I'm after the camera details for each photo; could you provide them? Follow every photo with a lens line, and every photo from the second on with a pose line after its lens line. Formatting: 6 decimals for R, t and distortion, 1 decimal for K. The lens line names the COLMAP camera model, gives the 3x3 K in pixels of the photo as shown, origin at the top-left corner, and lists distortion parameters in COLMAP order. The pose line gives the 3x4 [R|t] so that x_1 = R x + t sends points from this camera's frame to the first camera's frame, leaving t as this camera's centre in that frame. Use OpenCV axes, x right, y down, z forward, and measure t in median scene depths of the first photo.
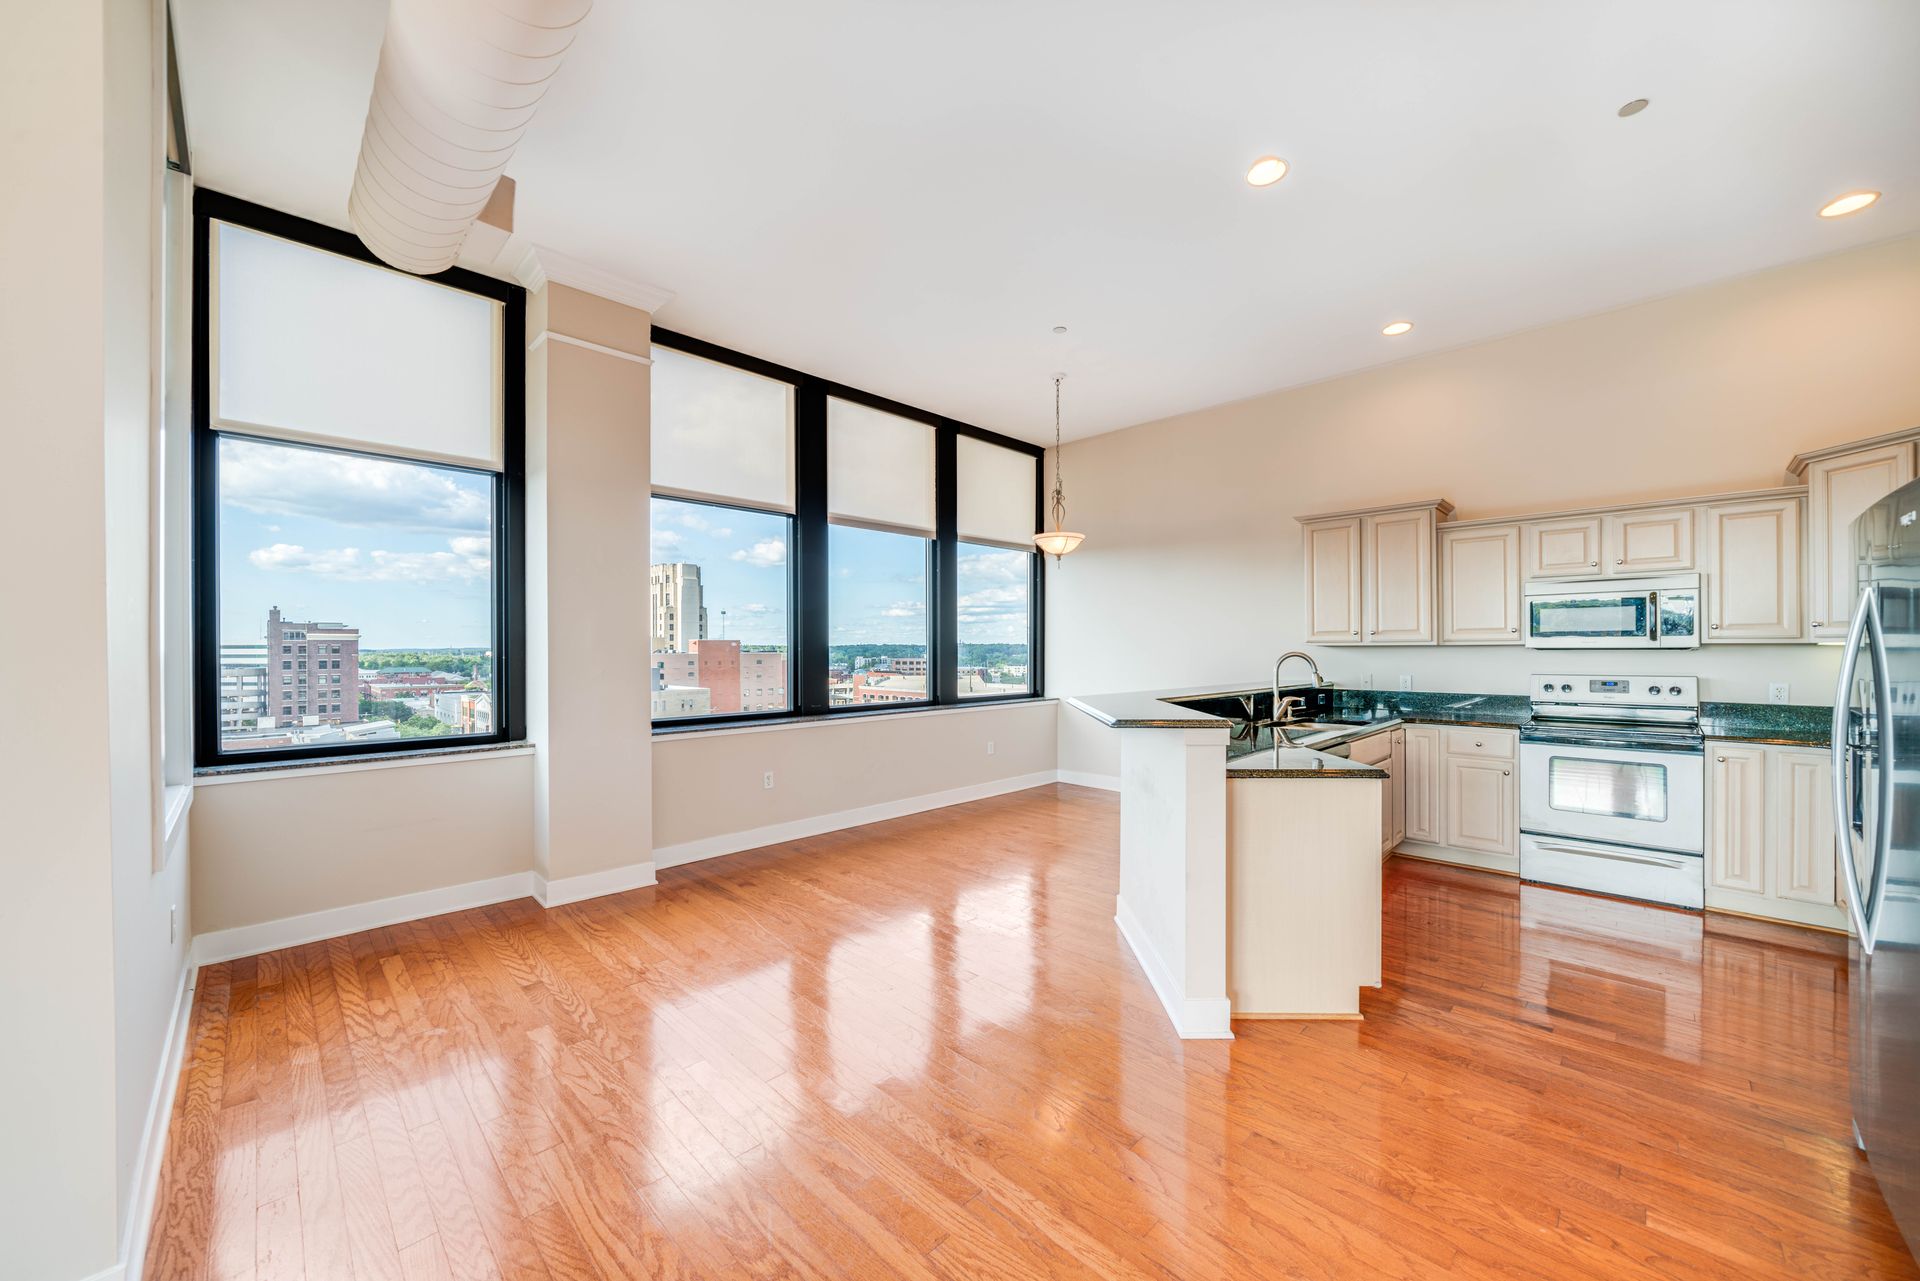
lens RADIAL K [[716.2, 0, 957.0], [0, 716.2, 653.4], [0, 0, 1]] dist [-0.000738, -0.000058]
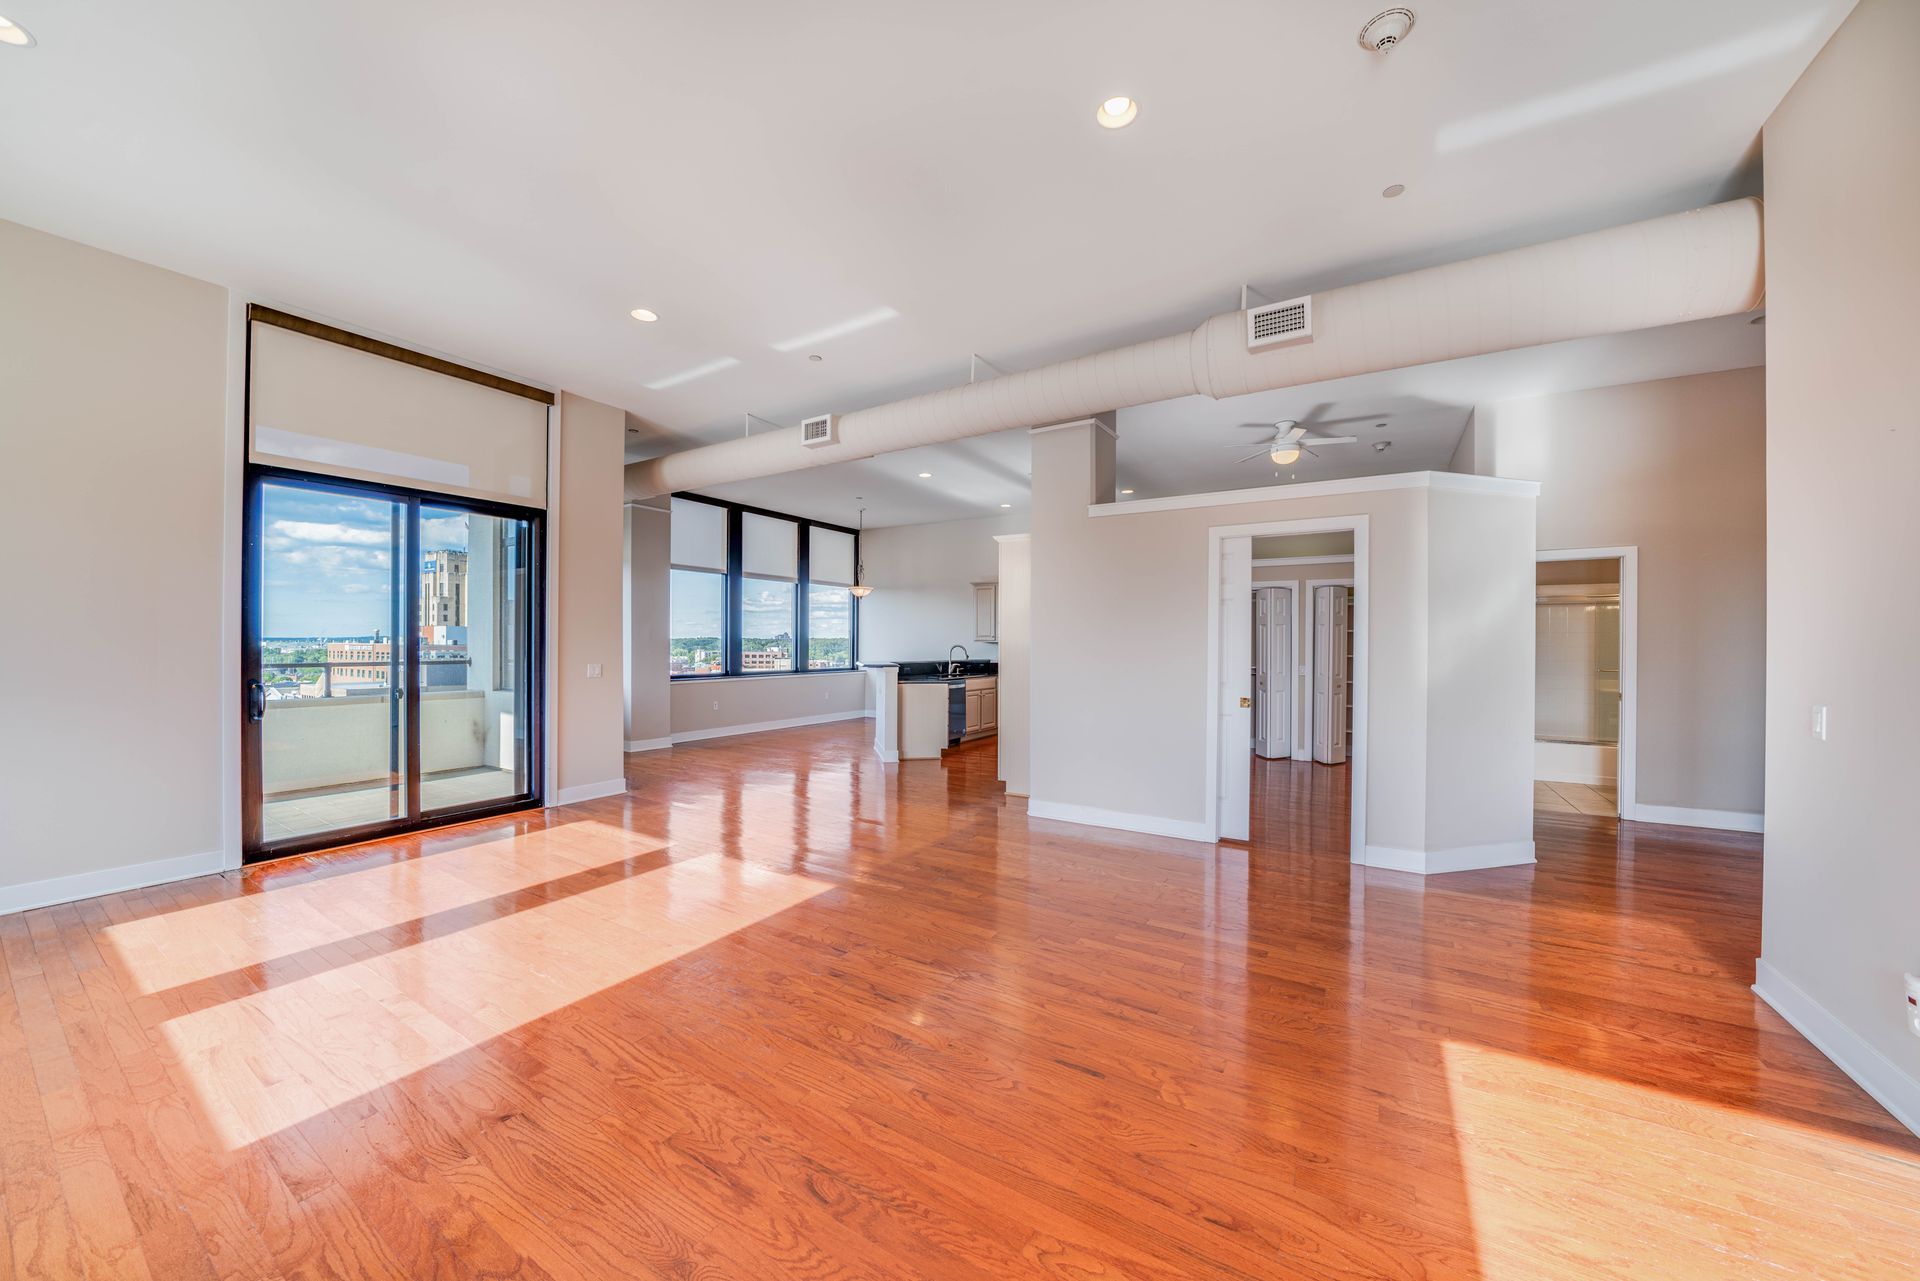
lens RADIAL K [[668.4, 0, 947.2], [0, 668.4, 646.7], [0, 0, 1]] dist [-0.000343, -0.000001]
pose [[0.976030, 0.002544, 0.217623, -0.030412], [-0.004334, 0.999961, 0.007750, -0.010144], [-0.217594, -0.008507, 0.976002, -0.803543]]
